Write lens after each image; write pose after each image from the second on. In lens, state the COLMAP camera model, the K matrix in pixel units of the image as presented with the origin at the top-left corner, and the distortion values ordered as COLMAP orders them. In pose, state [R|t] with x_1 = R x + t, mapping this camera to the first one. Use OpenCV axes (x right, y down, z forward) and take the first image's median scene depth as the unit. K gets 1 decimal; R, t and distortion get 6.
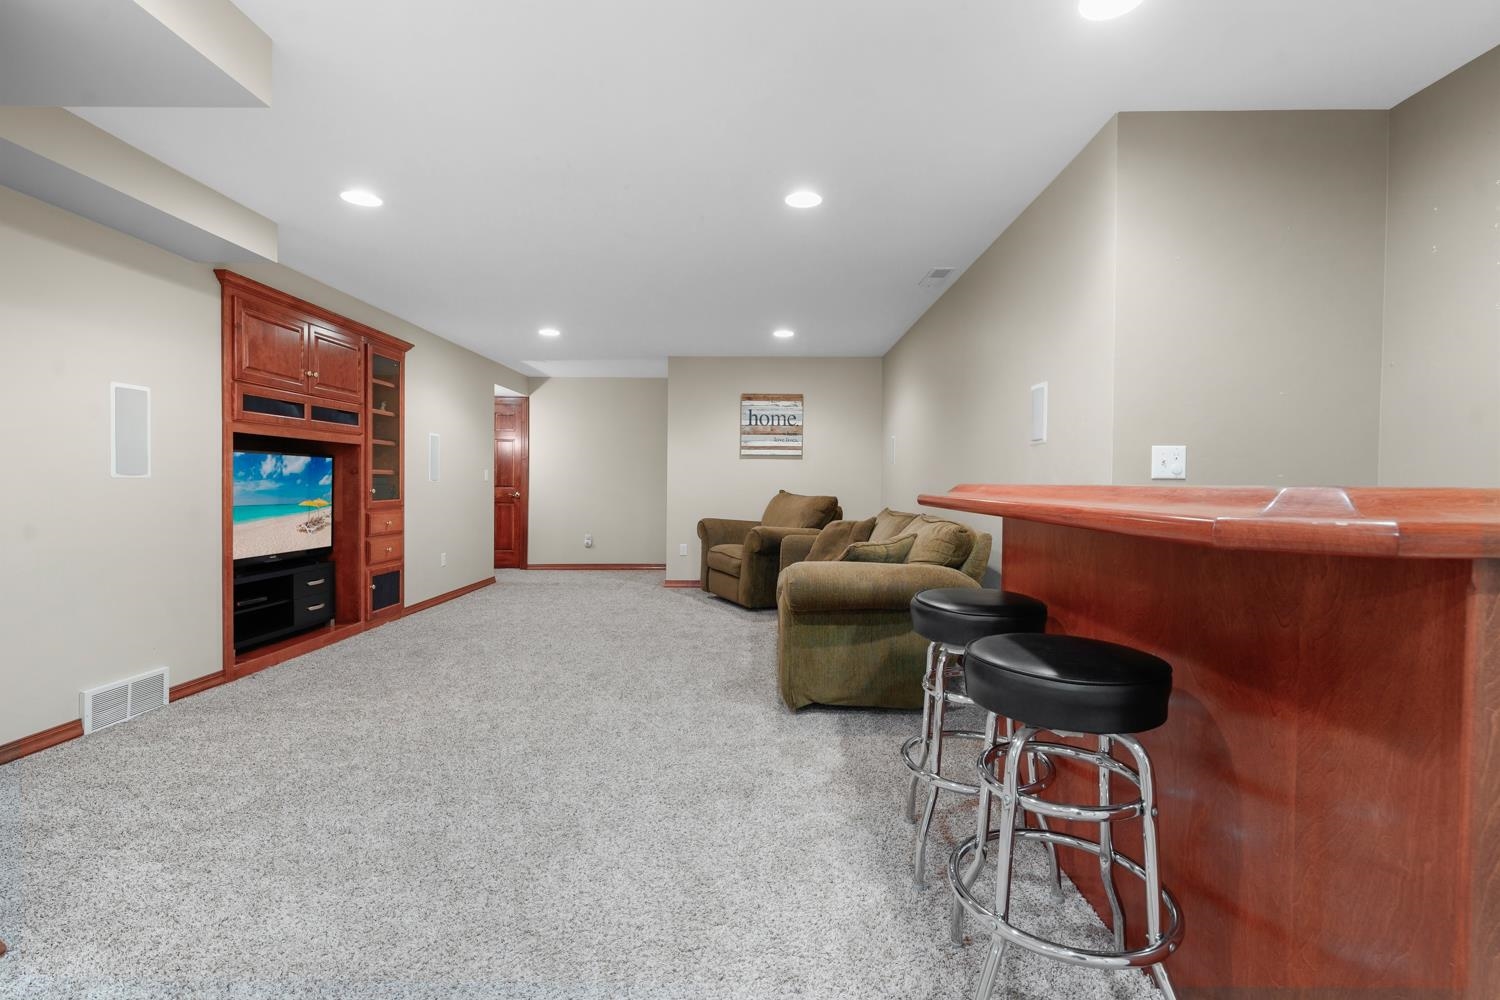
lens RADIAL K [[658.9, 0, 750.0], [0, 658.9, 500.0], [0, 0, 1]] dist [0.001824, 0.000125]
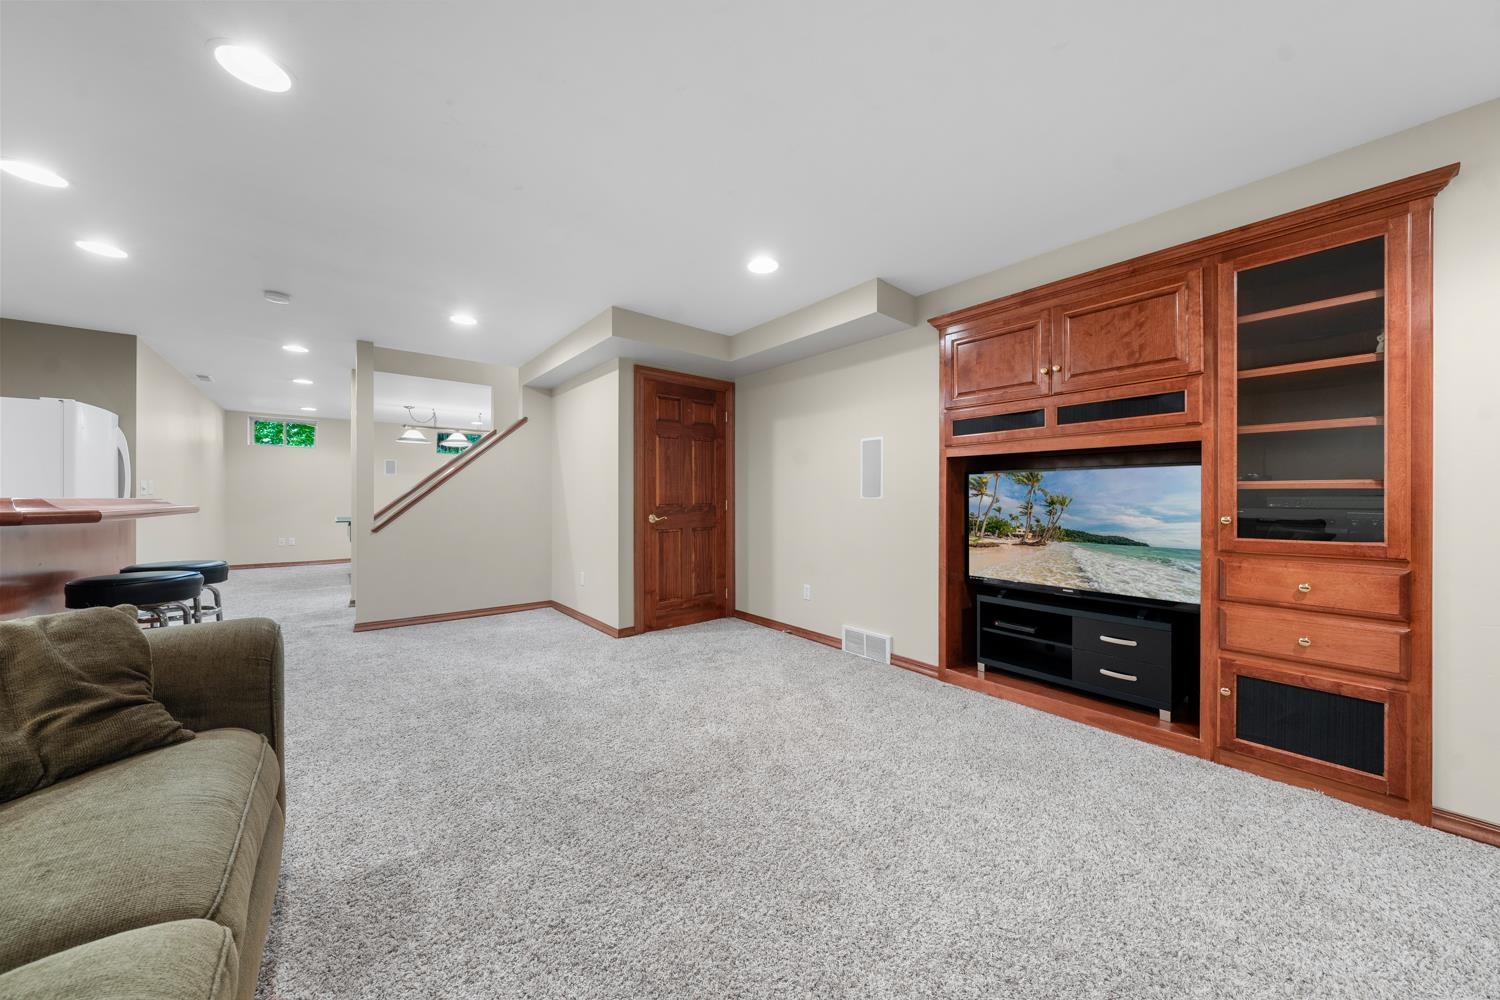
lens RADIAL K [[509.0, 0, 750.0], [0, 509.0, 500.0], [0, 0, 1]] dist [-0.001714, -0.000195]
pose [[-0.760873, -0.009825, -0.648826, 0.021290], [-0.026301, 0.999531, 0.015708, -0.033175], [0.648367, 0.029017, -0.760775, 1.326826]]
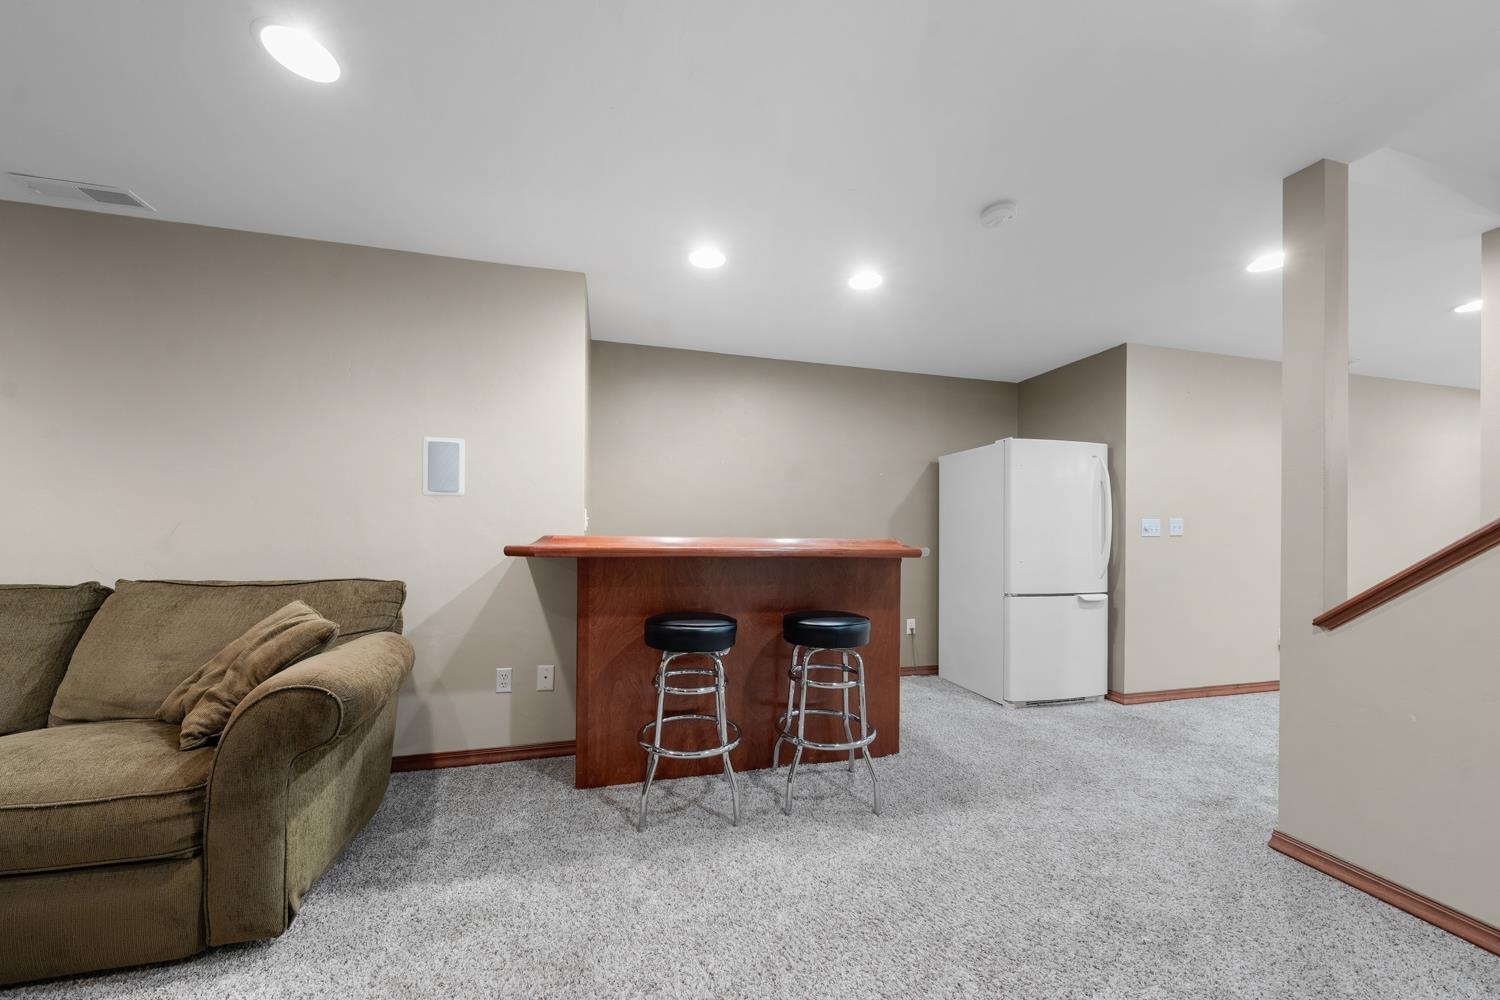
lens RADIAL K [[530.8, 0, 753.0], [0, 530.8, 530.4], [0, 0, 1]] dist [-0.000280, 0.000003]
pose [[-0.279627, -0.010742, 0.960049, -0.387329], [0.014168, 0.999782, 0.015313, -0.025224], [-0.960004, 0.017884, -0.279414, 0.606601]]
